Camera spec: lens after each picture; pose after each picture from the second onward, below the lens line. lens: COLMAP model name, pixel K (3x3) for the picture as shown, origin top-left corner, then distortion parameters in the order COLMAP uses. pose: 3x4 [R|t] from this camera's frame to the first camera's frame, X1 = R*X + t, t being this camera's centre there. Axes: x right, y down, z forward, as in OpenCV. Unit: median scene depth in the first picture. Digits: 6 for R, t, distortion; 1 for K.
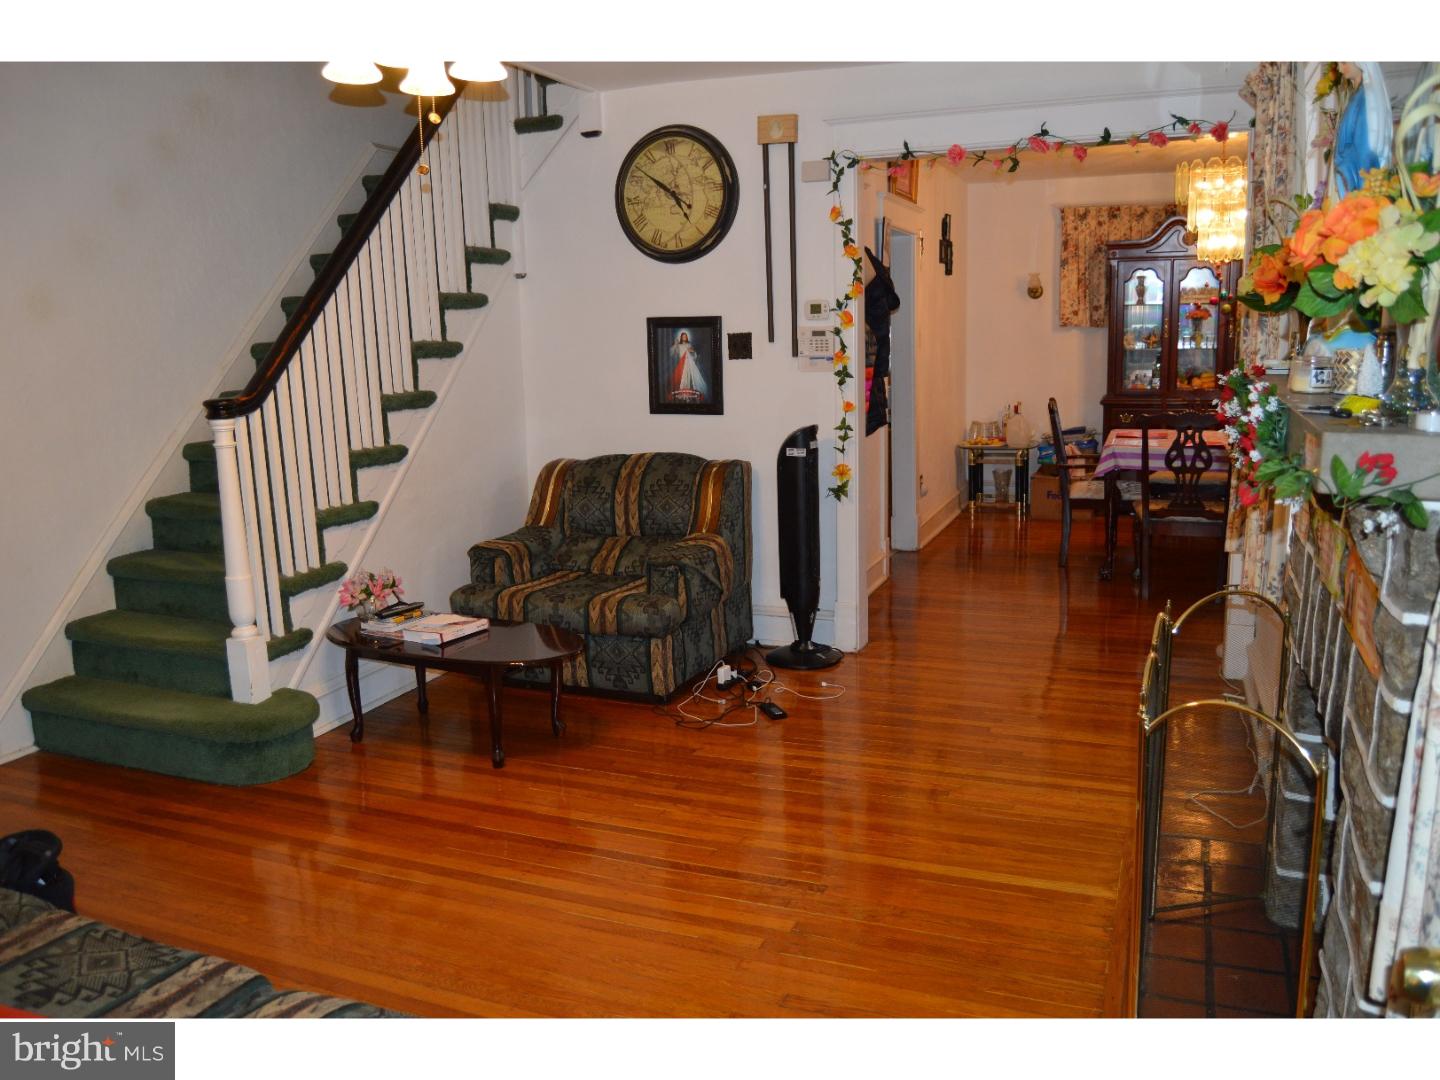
lens RADIAL K [[1145.0, 0, 723.0], [0, 1145.0, 543.4], [0, 0, 1]] dist [-0.069331, -0.002661]
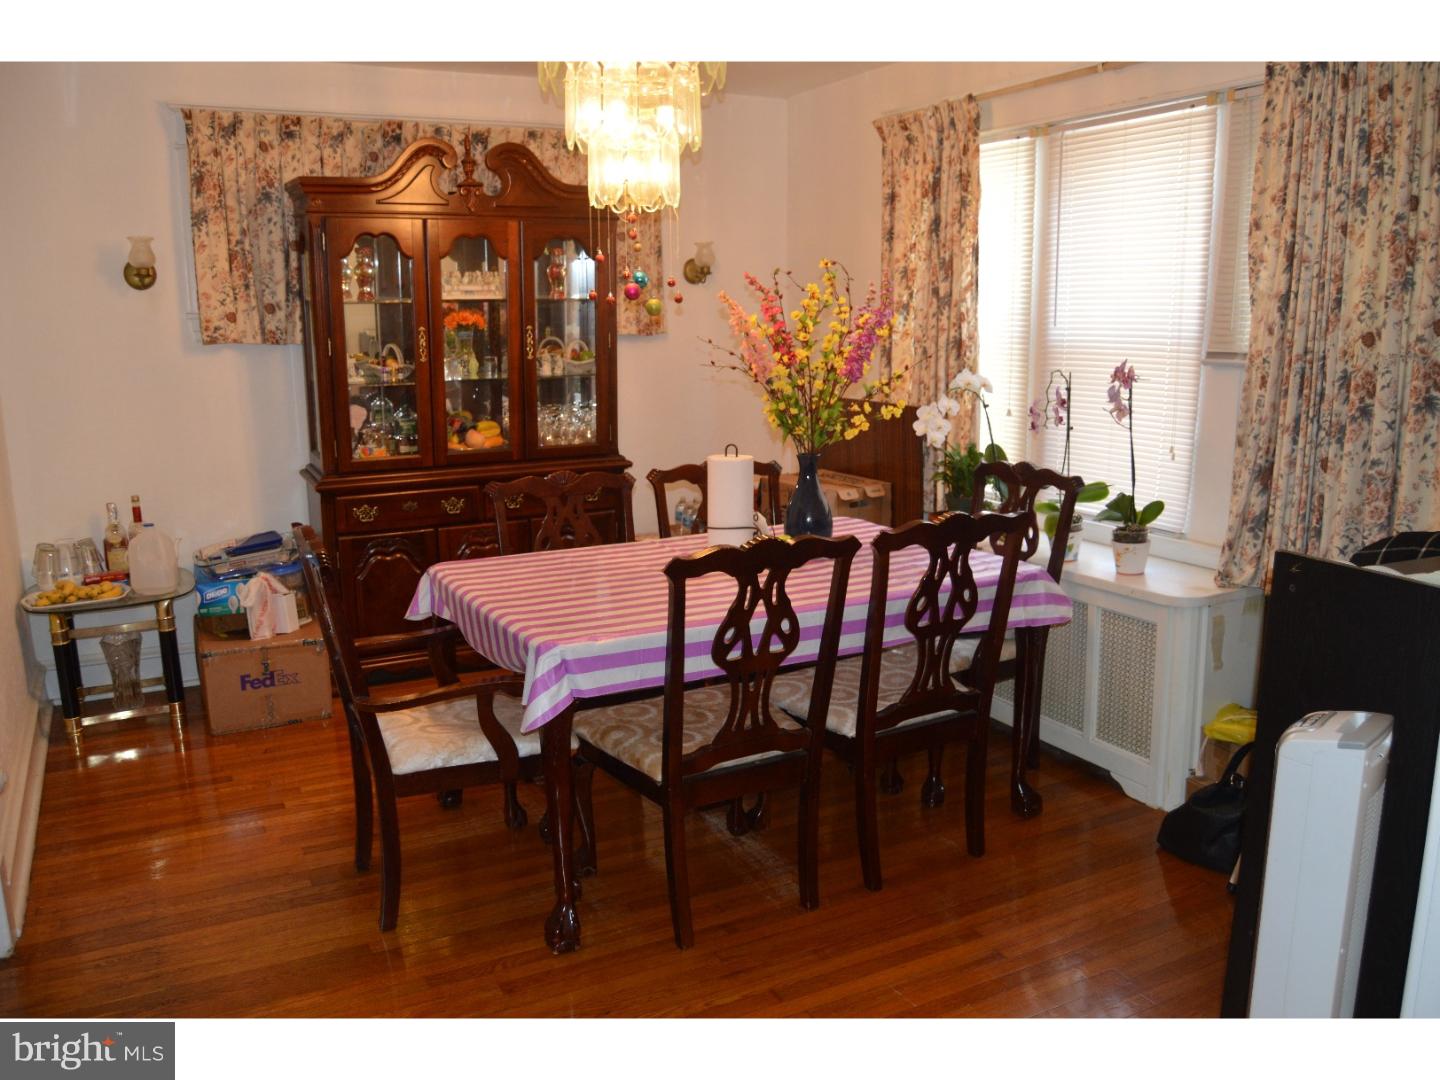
lens RADIAL K [[1145.0, 0, 722.9], [0, 1145.0, 534.2], [0, 0, 1]] dist [-0.069331, -0.002661]
pose [[0.625732, -0.128345, 0.769407, 0.044219], [0.142019, 0.988630, 0.049415, -0.101213], [-0.767001, 0.078350, 0.636845, 0.519521]]
